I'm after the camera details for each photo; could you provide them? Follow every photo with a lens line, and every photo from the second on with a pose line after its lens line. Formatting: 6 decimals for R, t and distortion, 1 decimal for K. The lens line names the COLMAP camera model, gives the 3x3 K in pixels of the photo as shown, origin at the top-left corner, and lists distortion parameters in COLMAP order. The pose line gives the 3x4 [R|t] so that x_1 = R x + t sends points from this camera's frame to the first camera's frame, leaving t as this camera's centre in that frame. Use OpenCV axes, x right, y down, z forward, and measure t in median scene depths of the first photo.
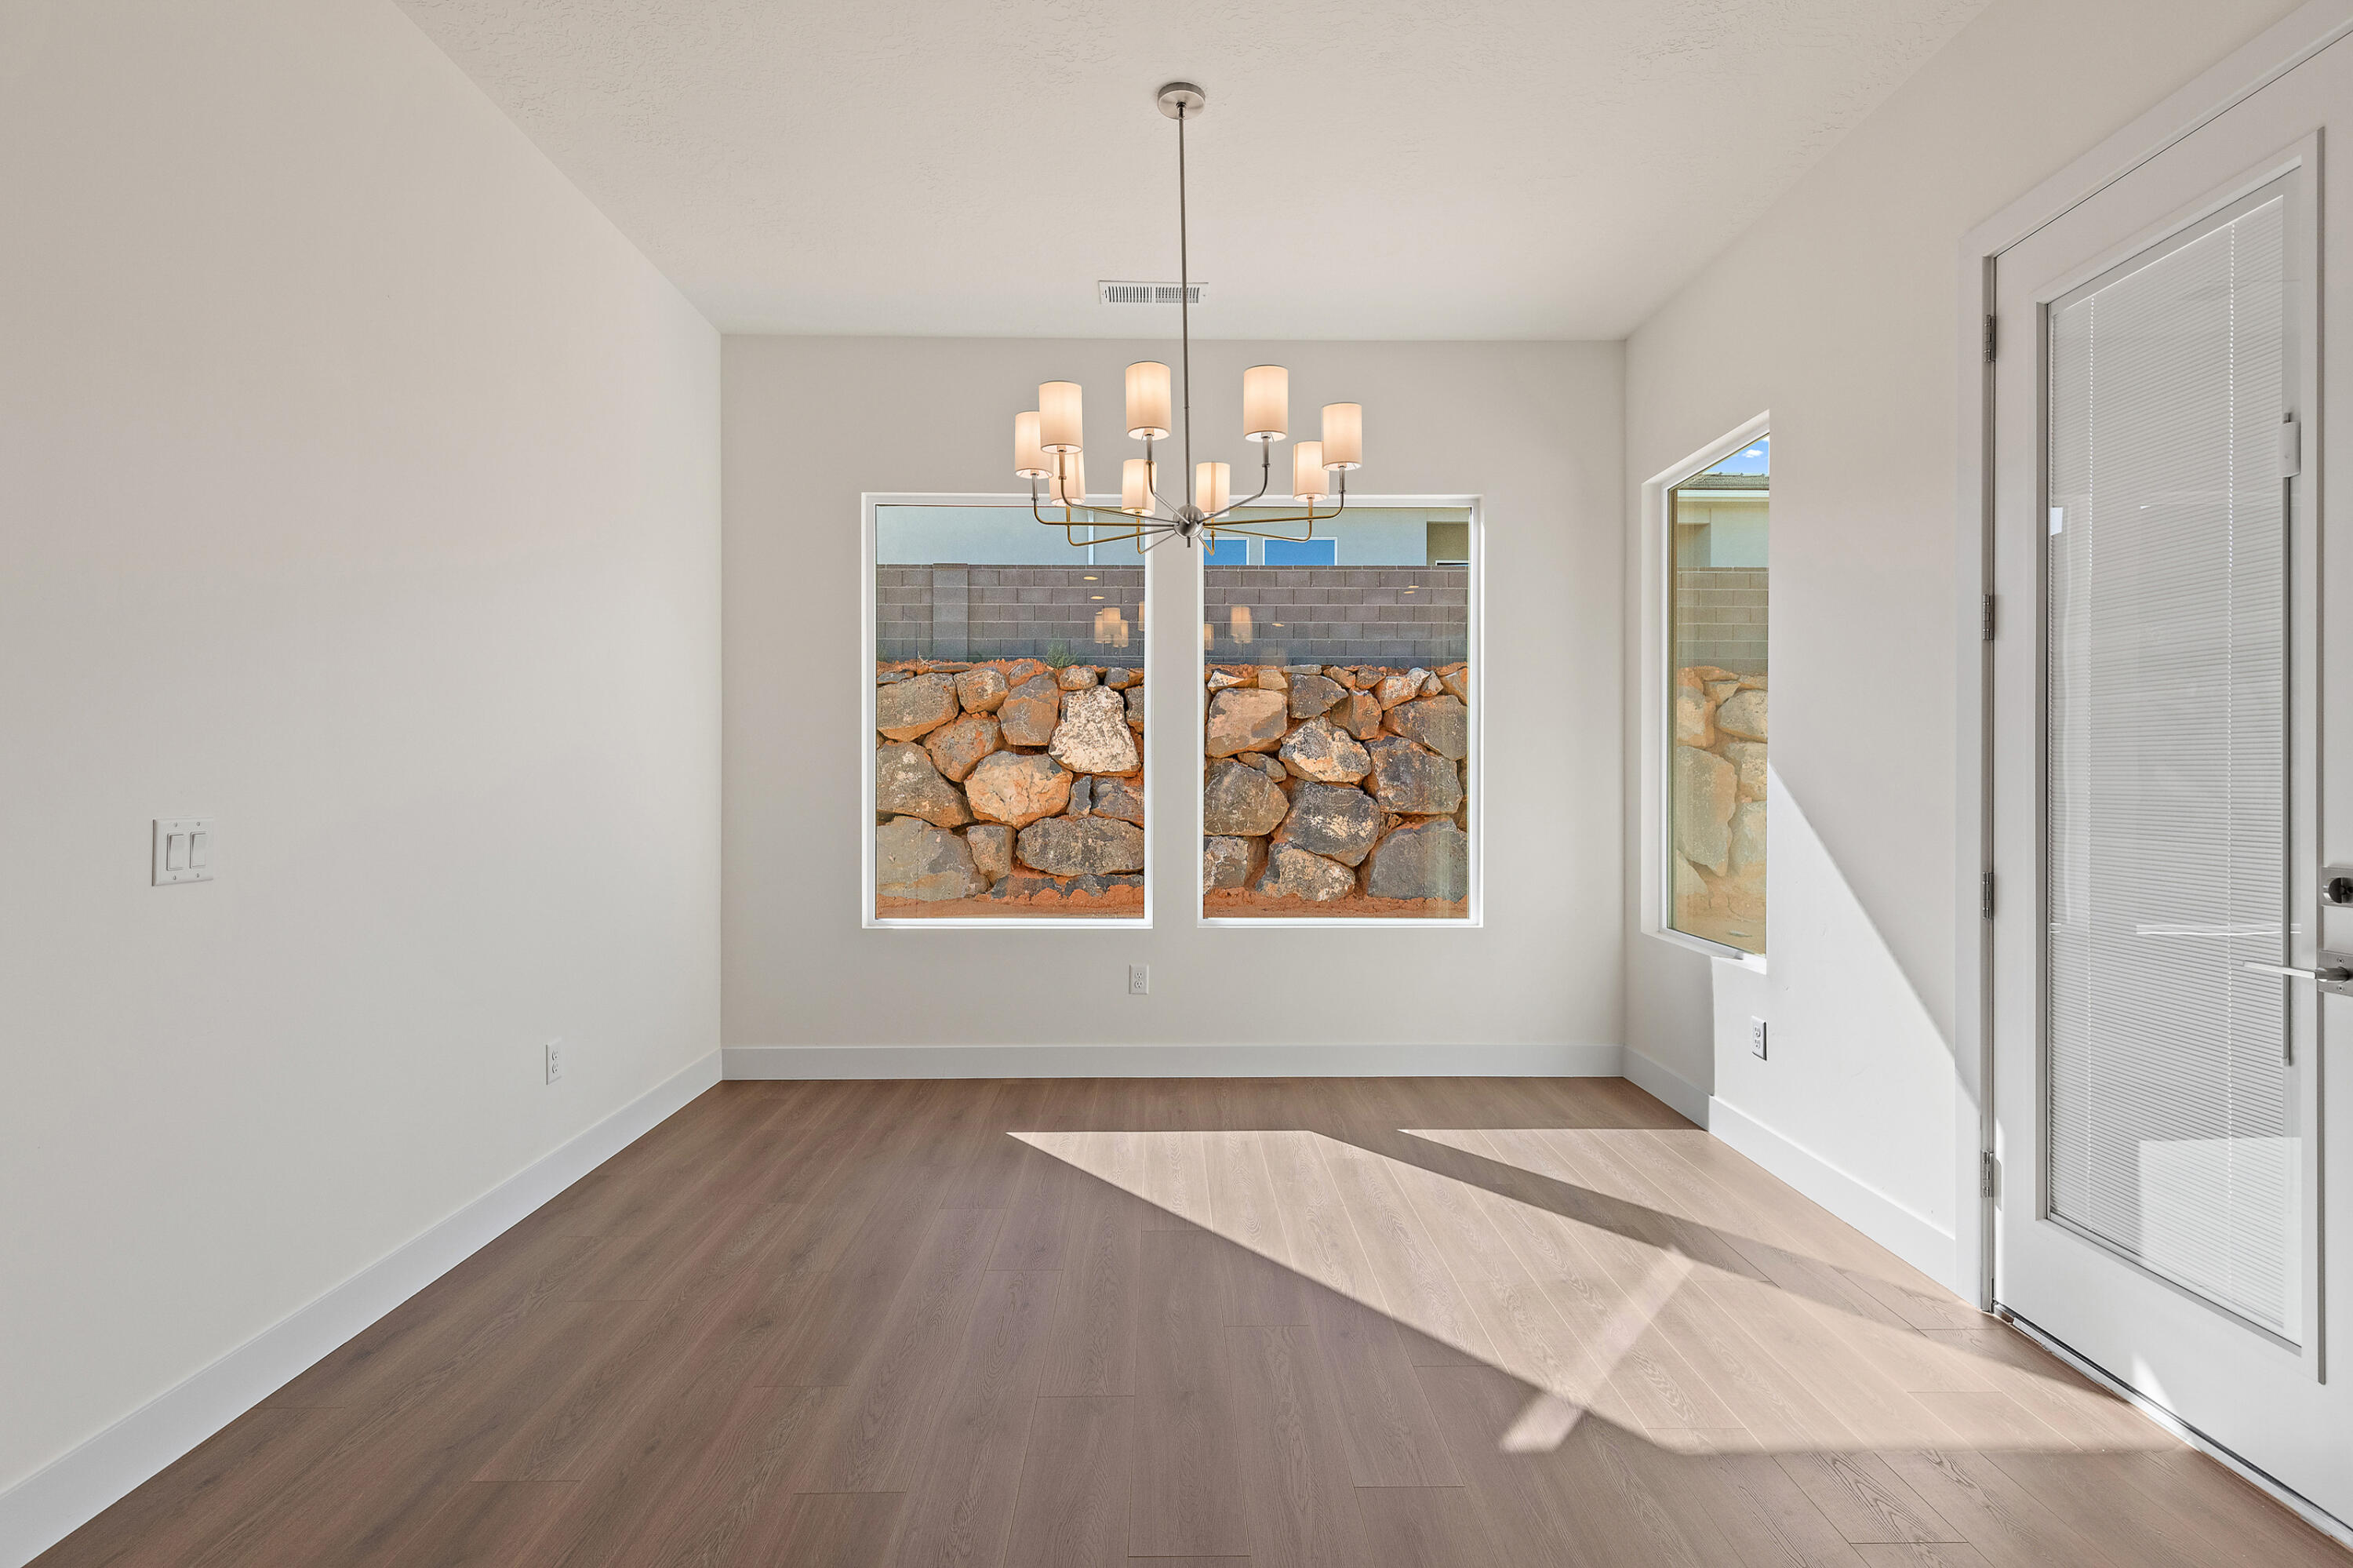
lens RADIAL K [[1070.7, 0, 1178.7], [0, 1070.7, 776.3], [0, 0, 1]] dist [0.003884, 0.000746]
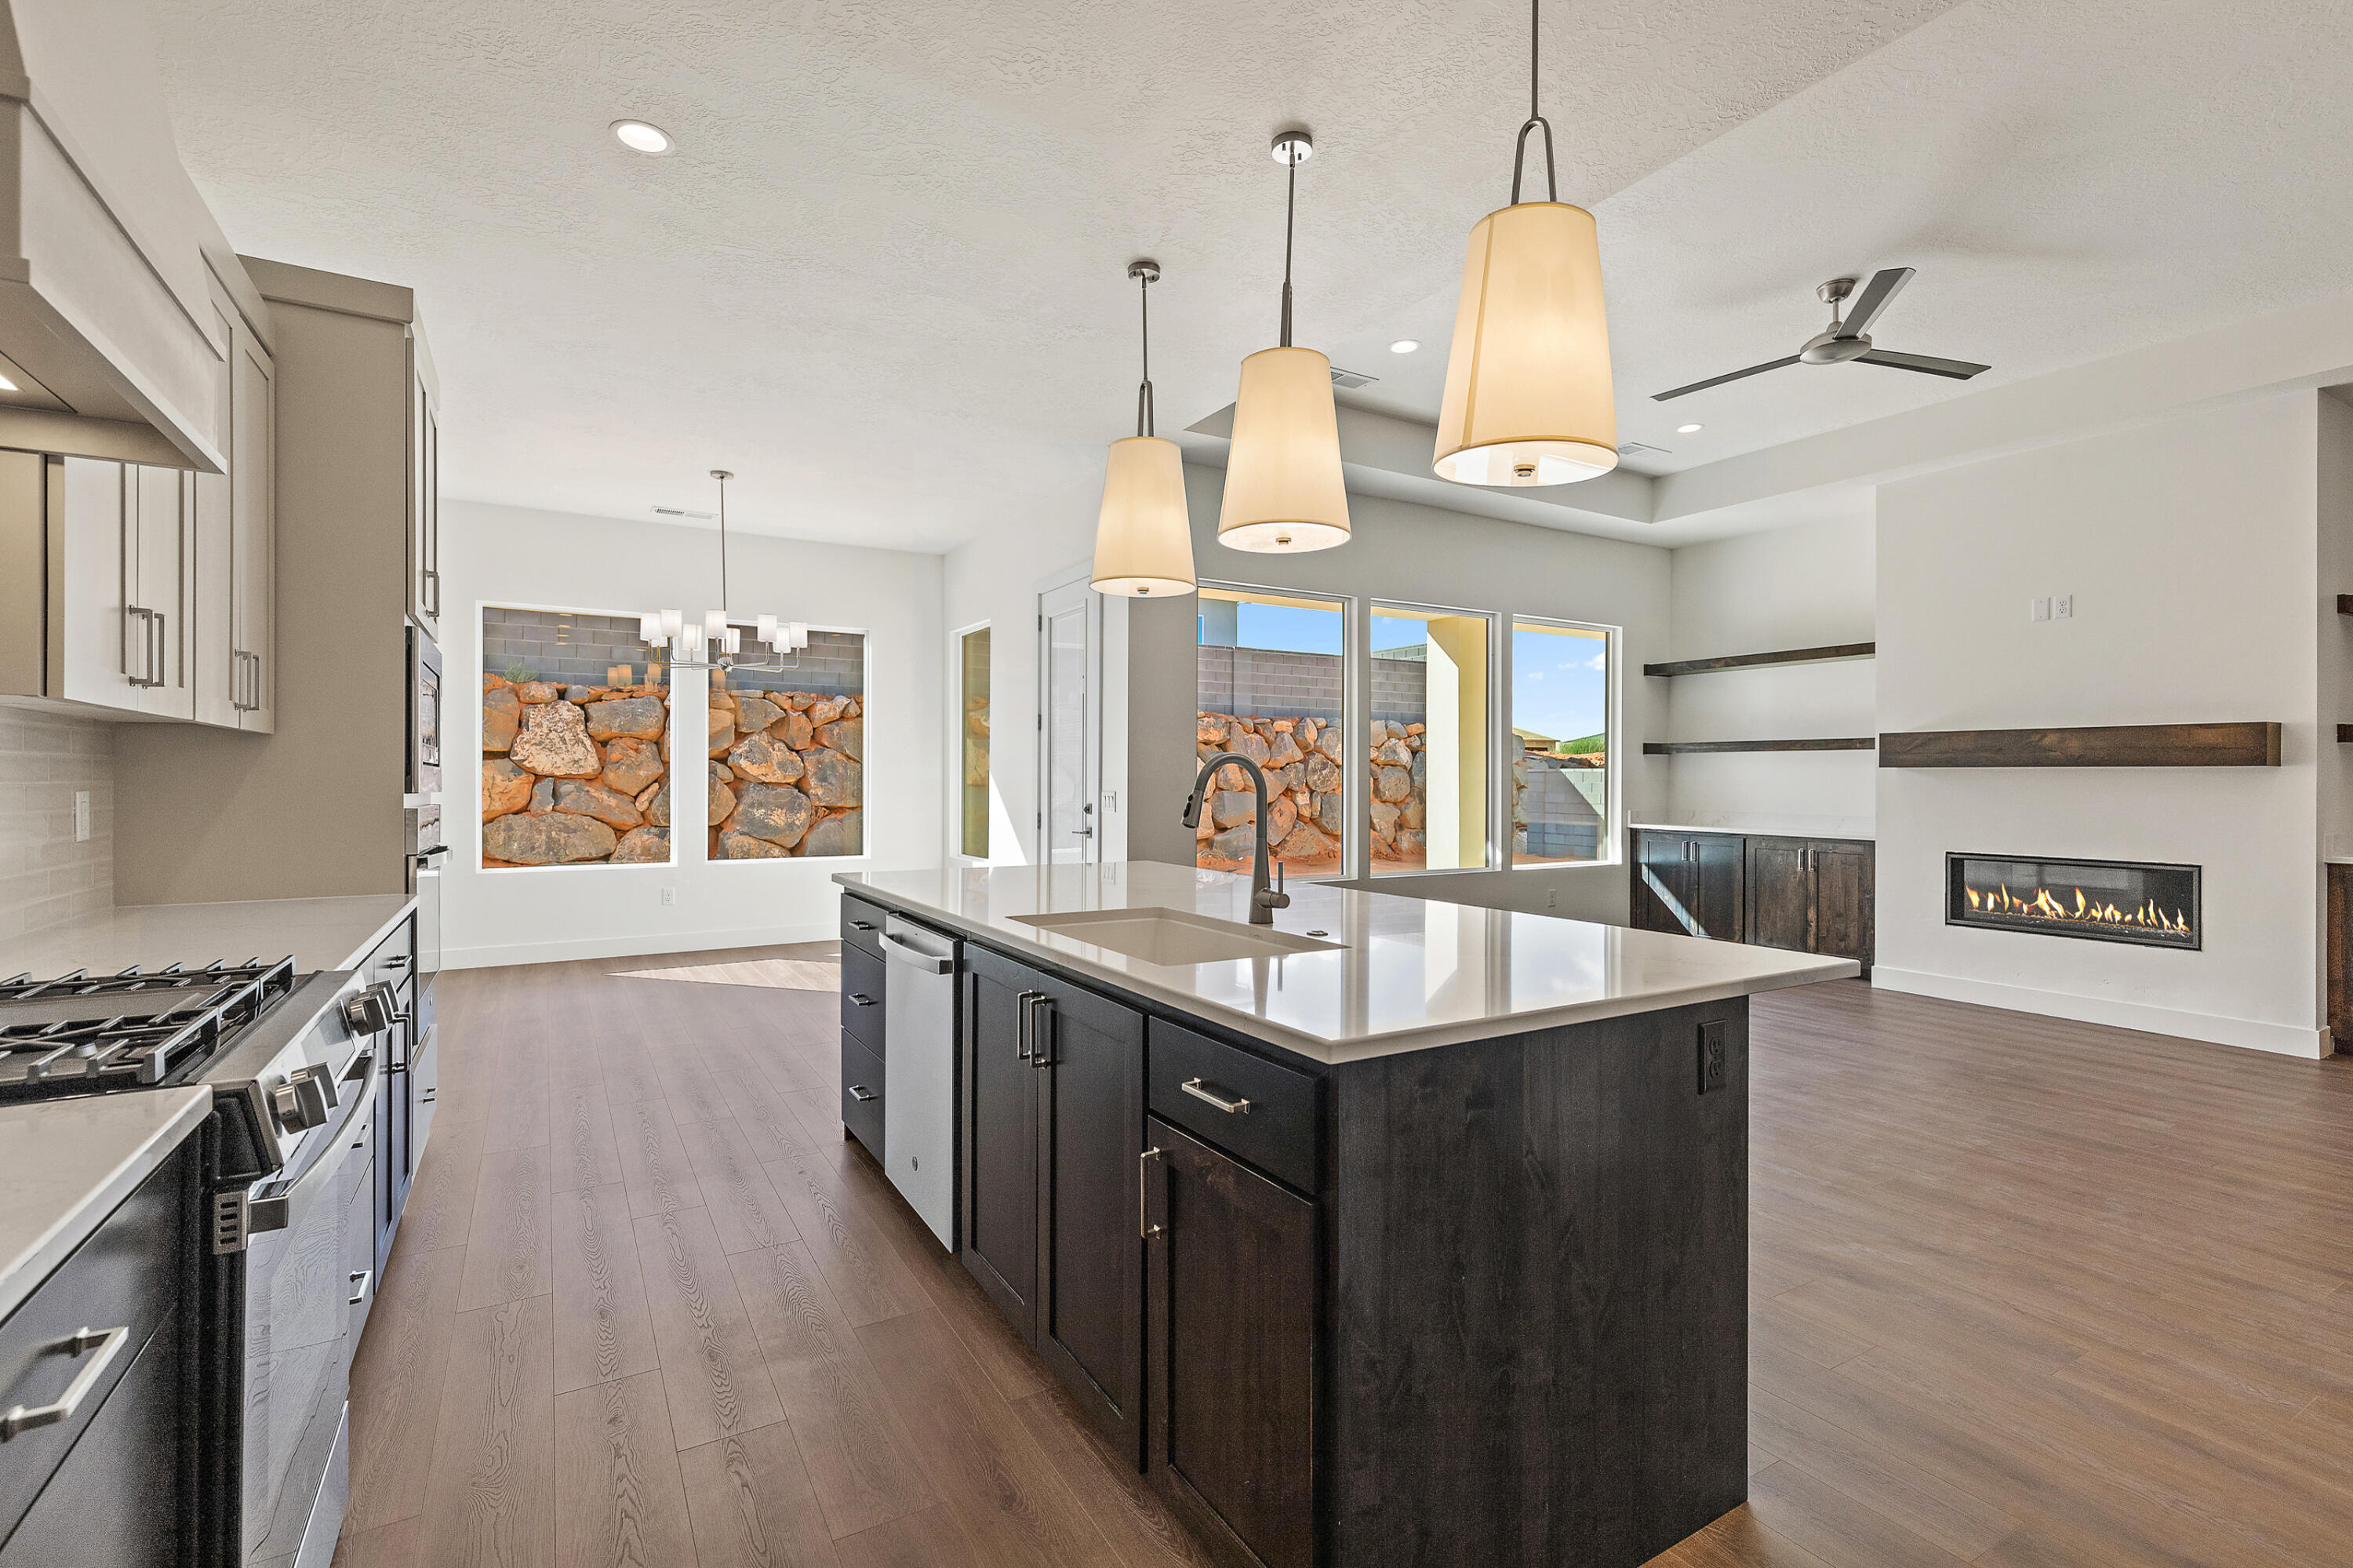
lens RADIAL K [[1070.7, 0, 1178.7], [0, 1070.7, 776.3], [0, 0, 1]] dist [0.003884, 0.000746]
pose [[0.869167, 0.001173, 0.494517, -0.067391], [-0.001146, 0.999999, -0.000358, -0.002426], [-0.494517, -0.000256, 0.869168, -0.351098]]
